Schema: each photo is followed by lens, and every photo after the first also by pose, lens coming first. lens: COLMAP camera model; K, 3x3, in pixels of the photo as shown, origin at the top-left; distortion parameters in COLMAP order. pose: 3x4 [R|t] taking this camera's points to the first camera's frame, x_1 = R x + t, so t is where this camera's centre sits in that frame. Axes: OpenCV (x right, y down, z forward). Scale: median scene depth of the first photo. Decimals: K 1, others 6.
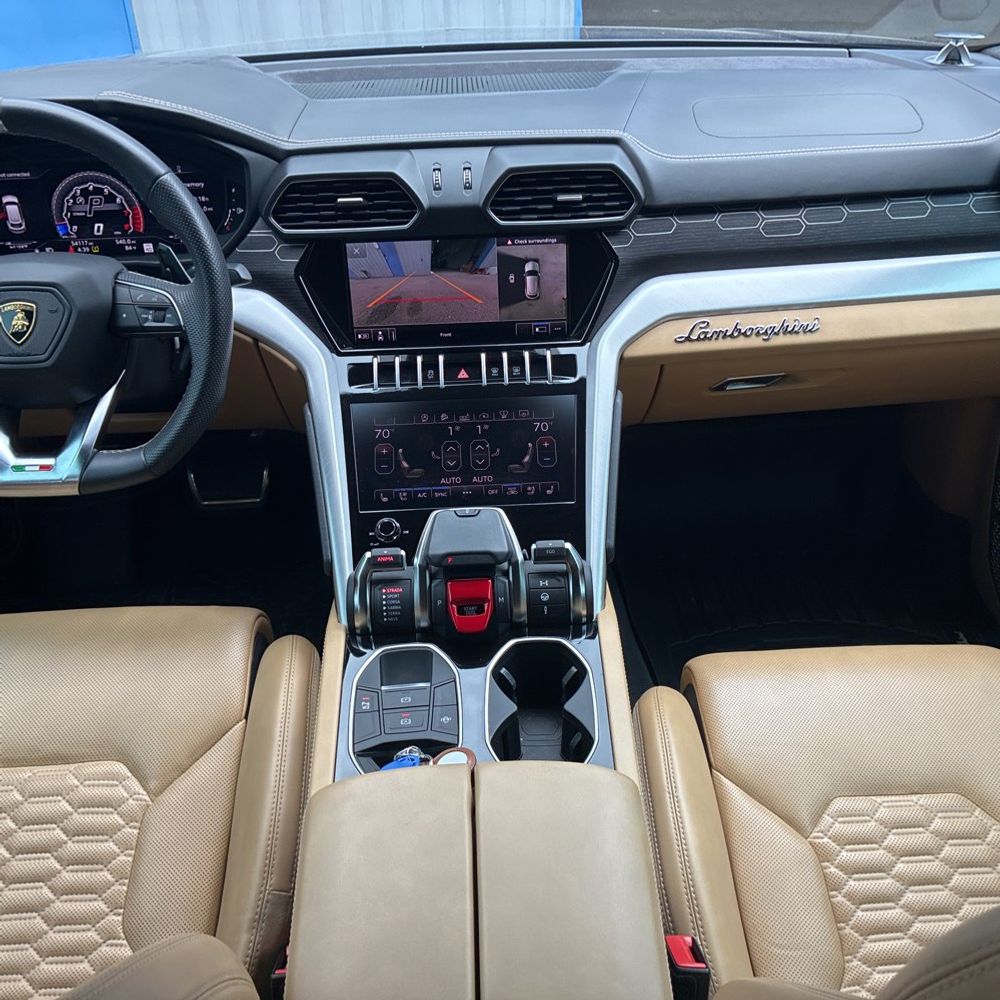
lens RADIAL K [[1000.9, 0, 512.6], [0, 1000.9, 501.9], [0, 0, 1]] dist [0.034848, -0.014368]
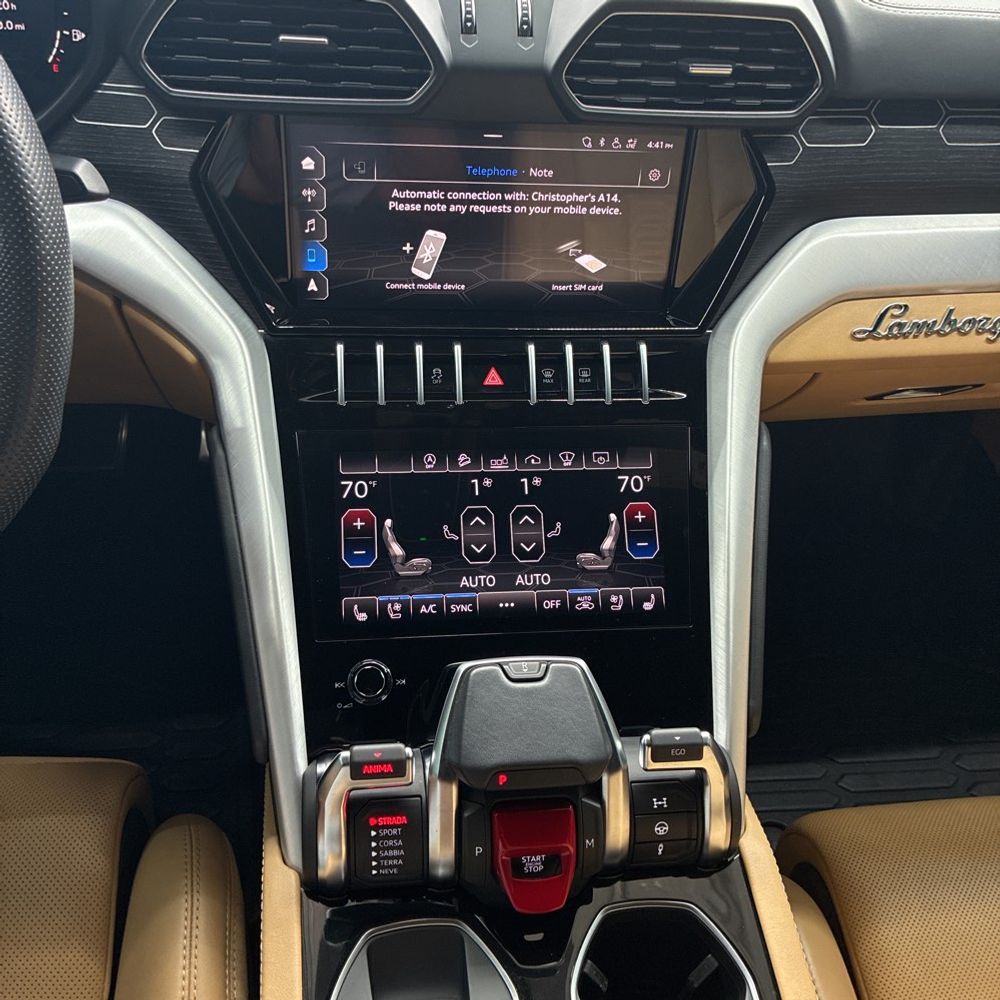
lens RADIAL K [[1013.8, 0, 497.3], [0, 1013.8, 509.8], [0, 0, 1]] dist [0.019580, -0.003426]
pose [[0.991351, 0.027659, 0.128287, -0.119864], [-0.048651, 0.985340, 0.163515, -0.148587], [-0.121884, -0.168342, 0.978164, 0.423570]]
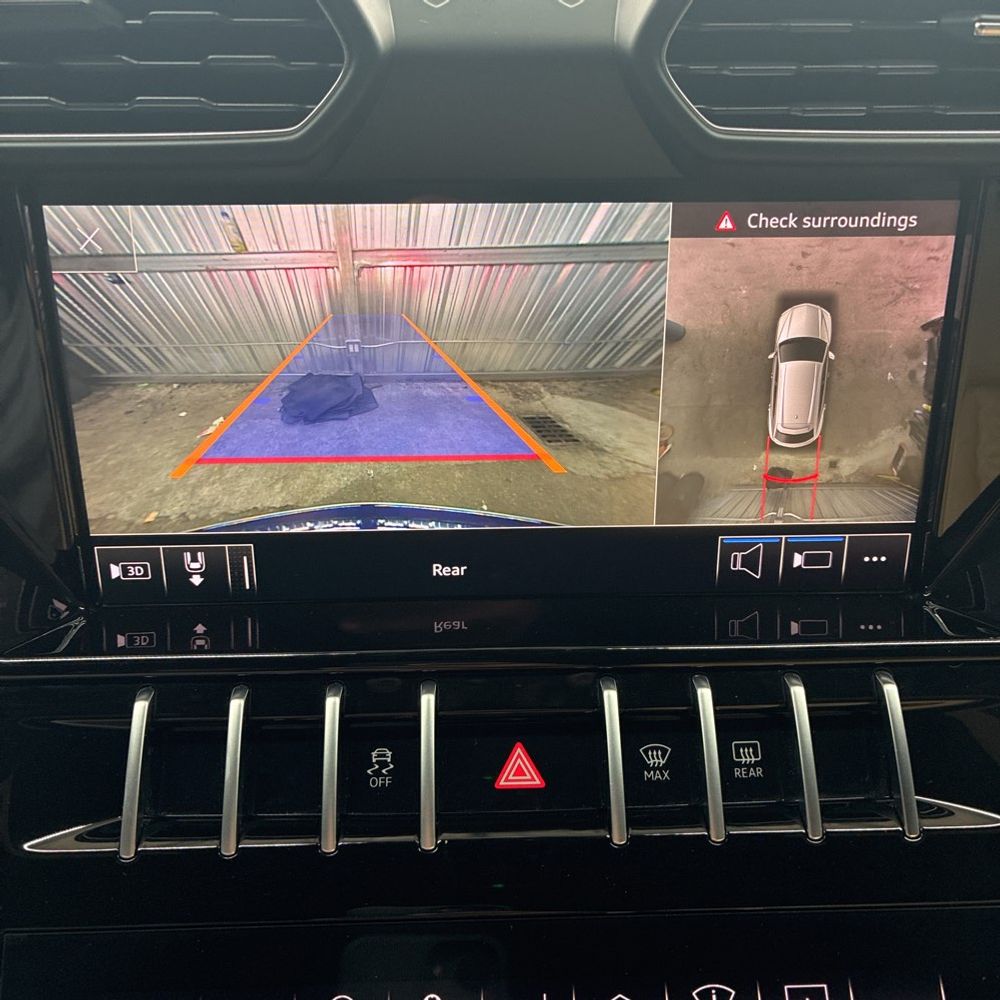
lens RADIAL K [[1015.4, 0, 500.0], [0, 1015.4, 500.0], [0, 0, 1]] dist [0.002490, 0.001162]
pose [[0.999560, 0.029646, 0.001080, -0.056477], [-0.029514, 0.997473, -0.064628, -0.175426], [-0.002993, 0.064567, 0.997909, 0.763833]]
